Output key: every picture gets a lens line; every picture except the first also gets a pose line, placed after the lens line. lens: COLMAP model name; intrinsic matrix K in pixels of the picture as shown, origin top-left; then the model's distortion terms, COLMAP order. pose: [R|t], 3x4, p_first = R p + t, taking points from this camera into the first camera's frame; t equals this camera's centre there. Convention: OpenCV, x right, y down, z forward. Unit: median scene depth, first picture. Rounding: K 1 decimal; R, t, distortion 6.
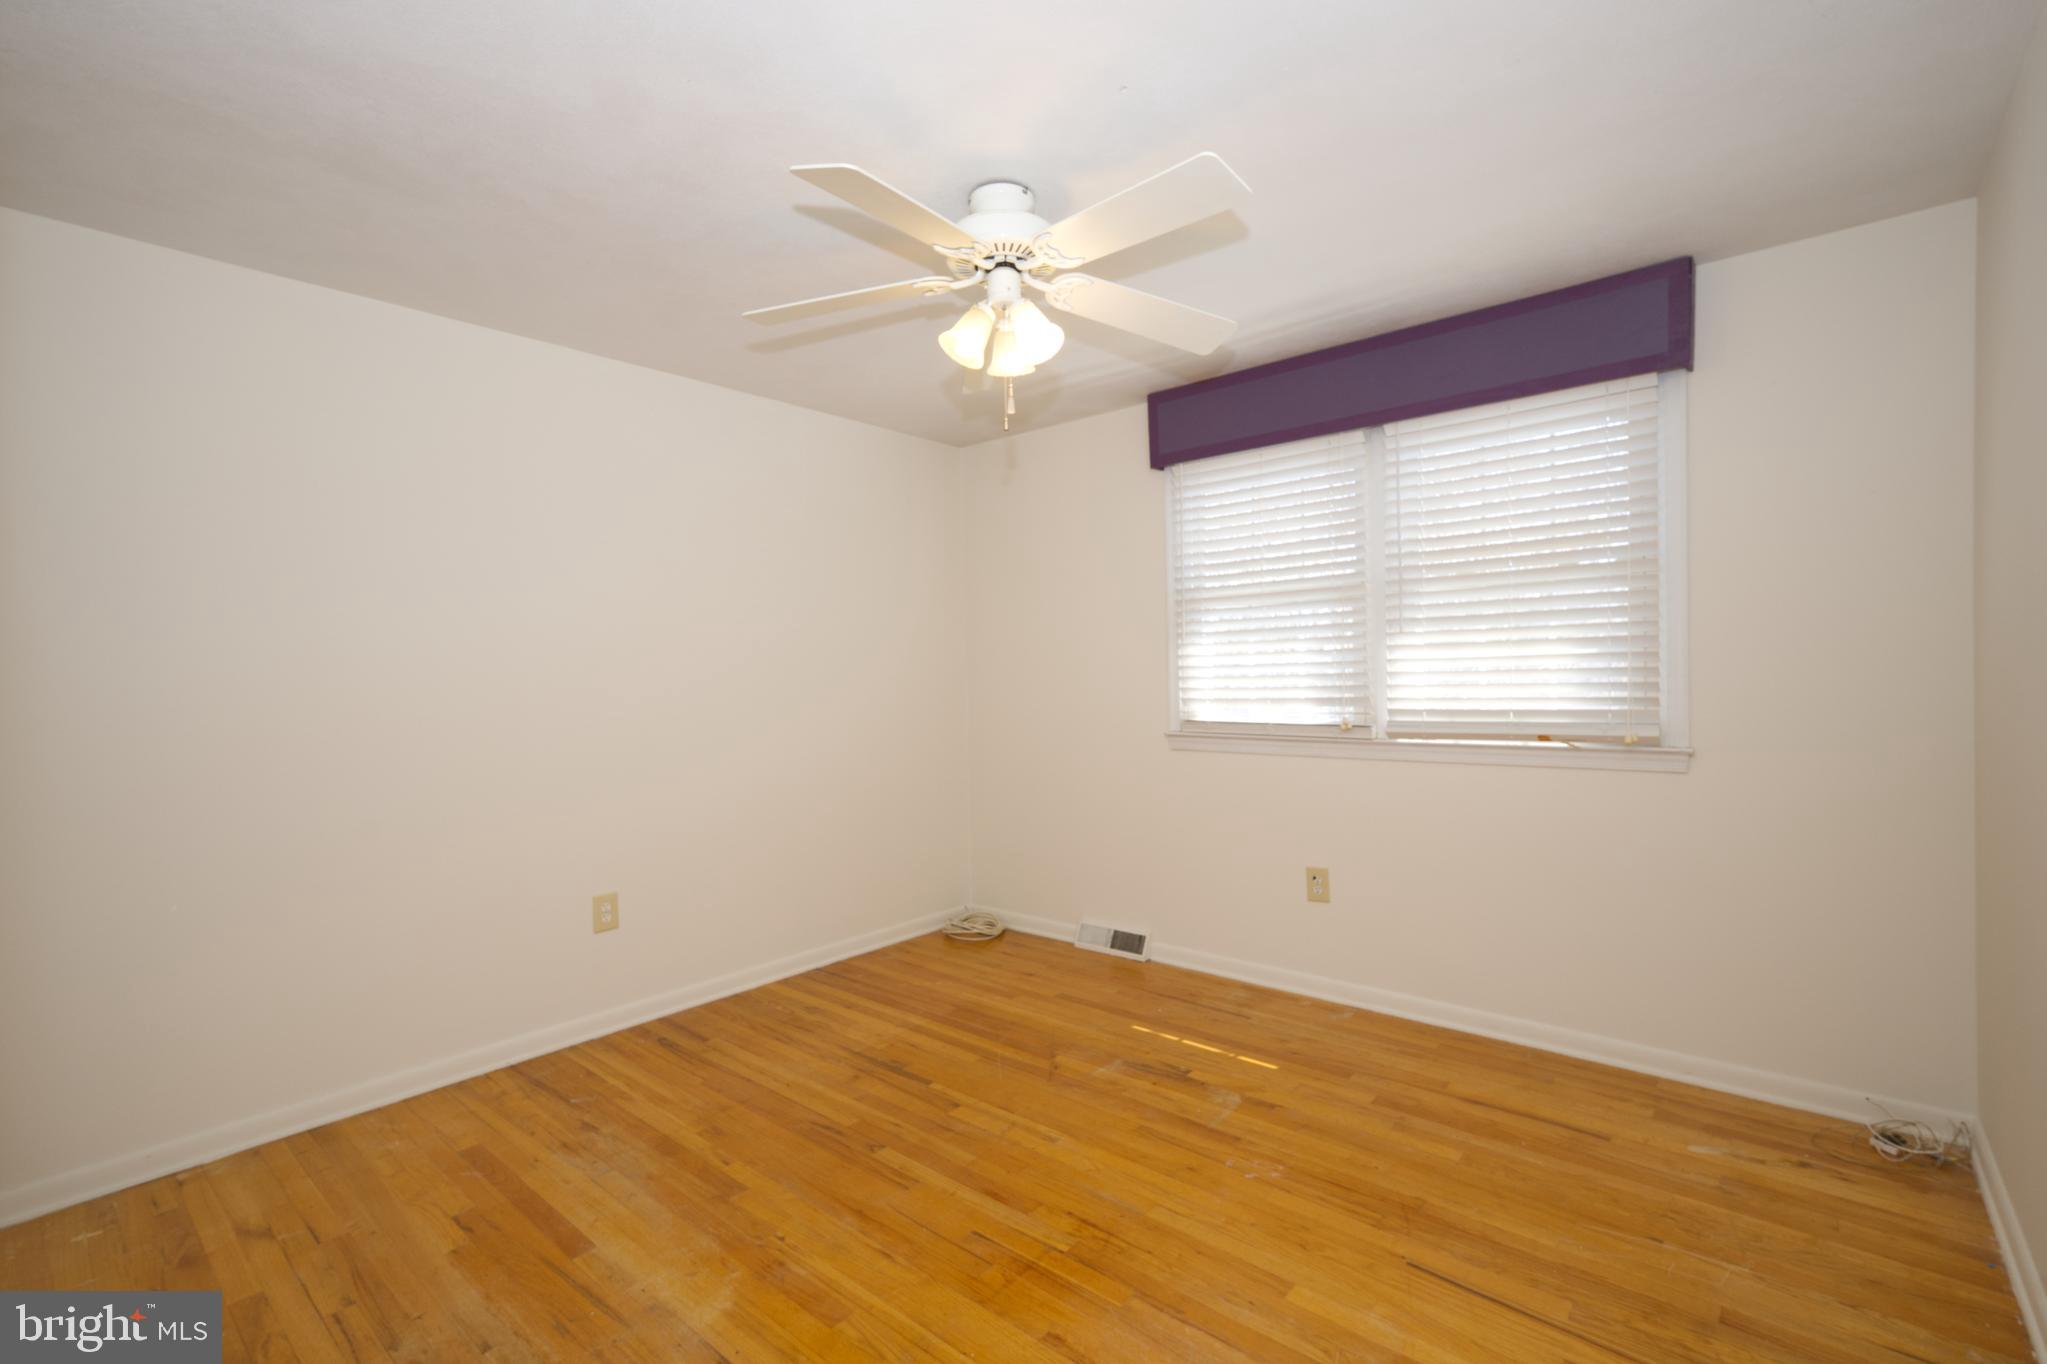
lens RADIAL K [[813.4, 0, 1023.5], [0, 813.4, 682.0], [0, 0, 1]] dist [0.001222, -0.000055]
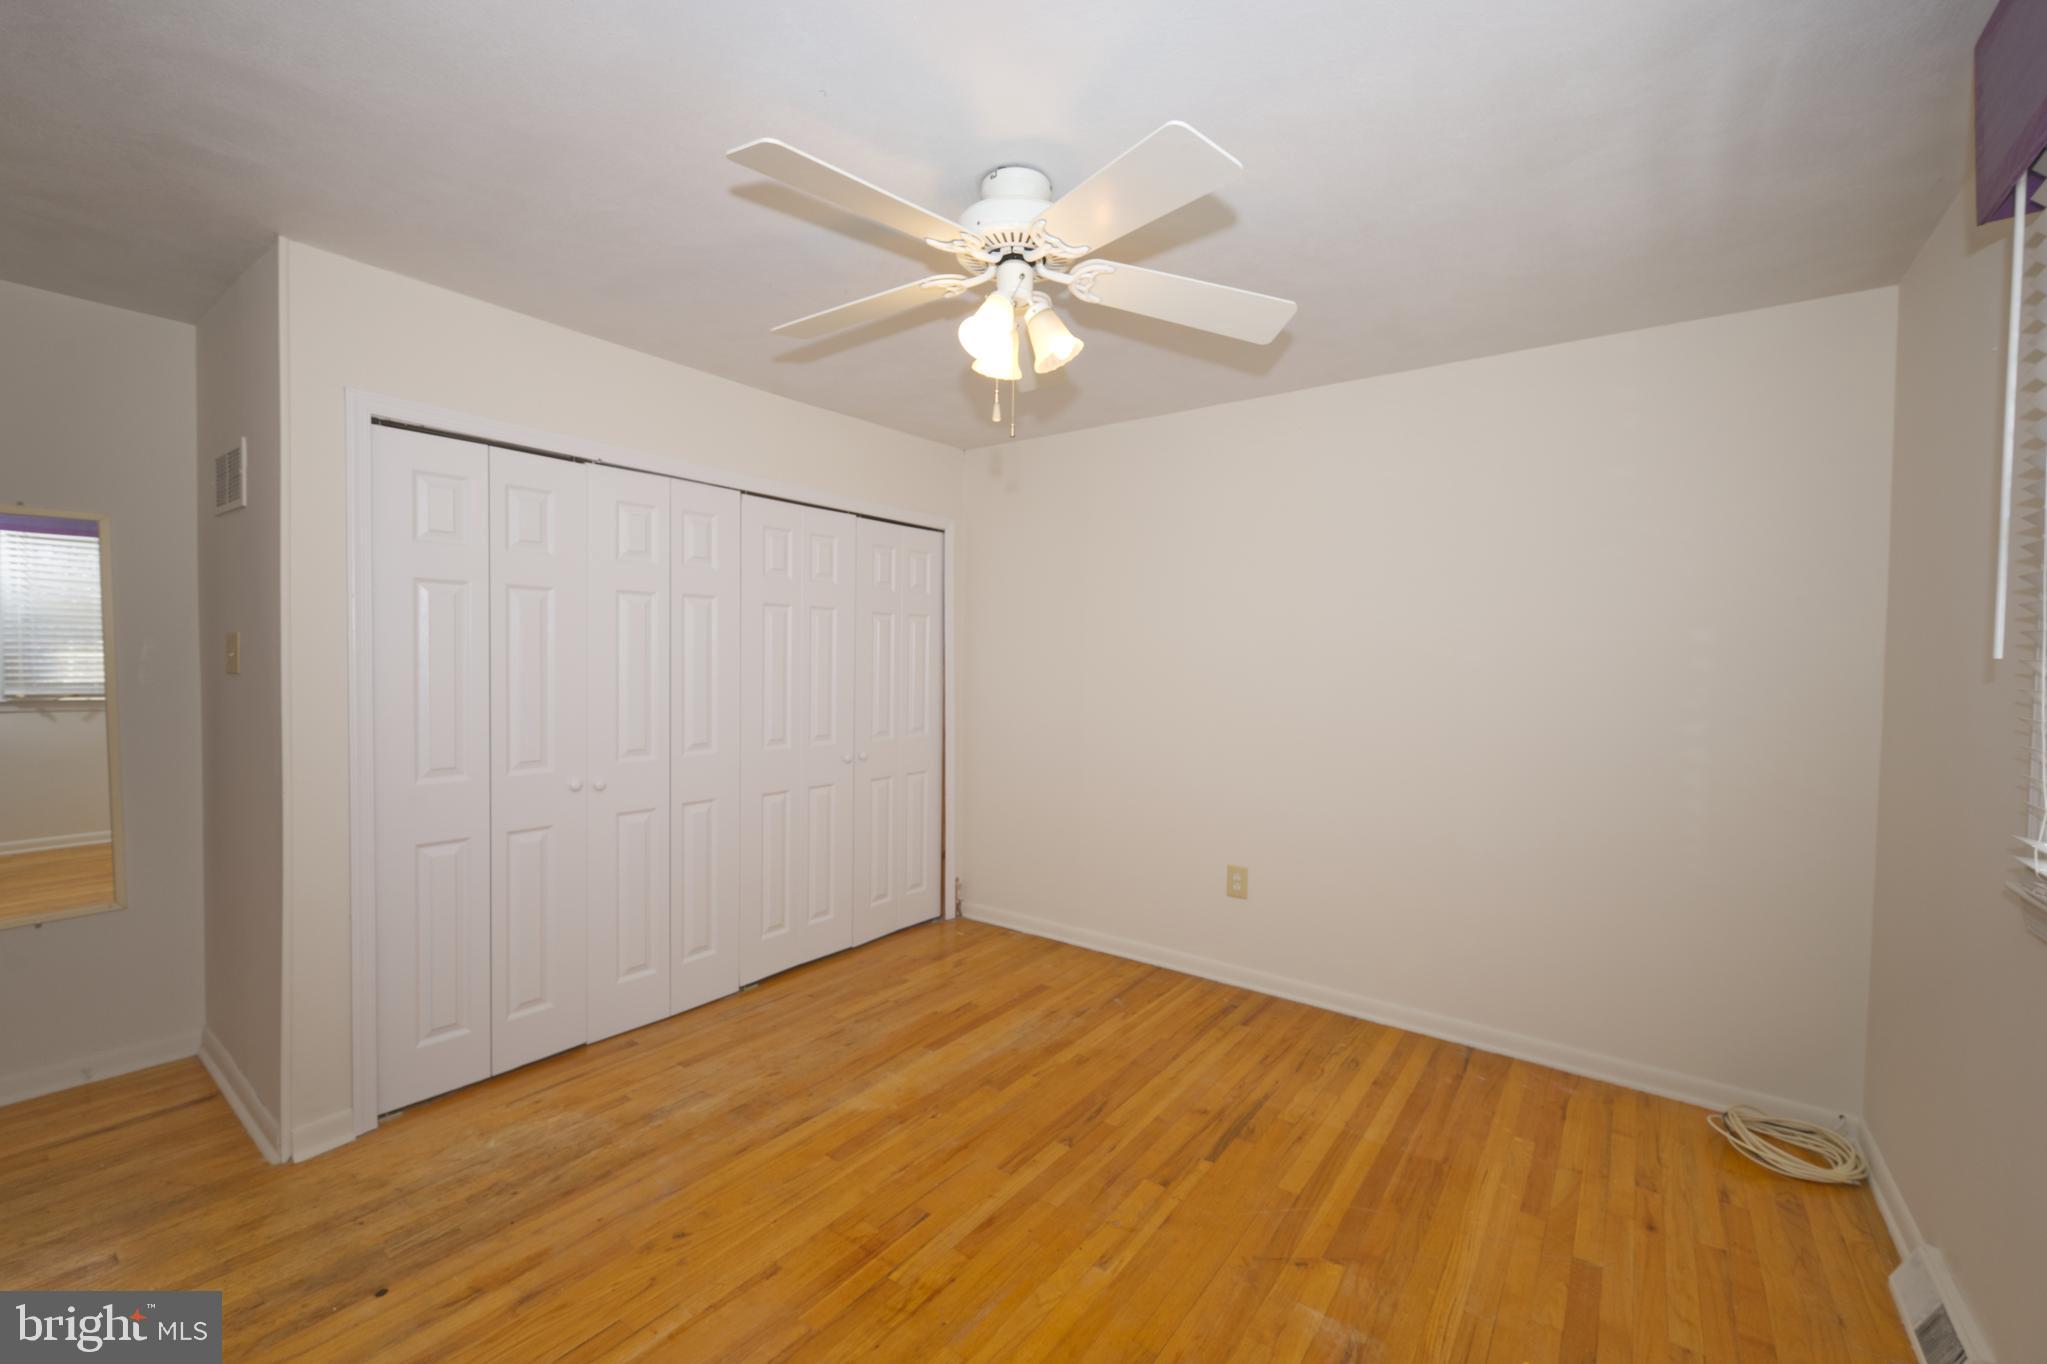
lens RADIAL K [[813.4, 0, 1023.5], [0, 813.4, 682.0], [0, 0, 1]] dist [0.001222, -0.000055]
pose [[0.139872, 0.051101, -0.988850, 0.661985], [-0.031949, 0.998380, 0.047074, -0.034676], [0.989654, 0.025009, 0.141278, 0.673375]]
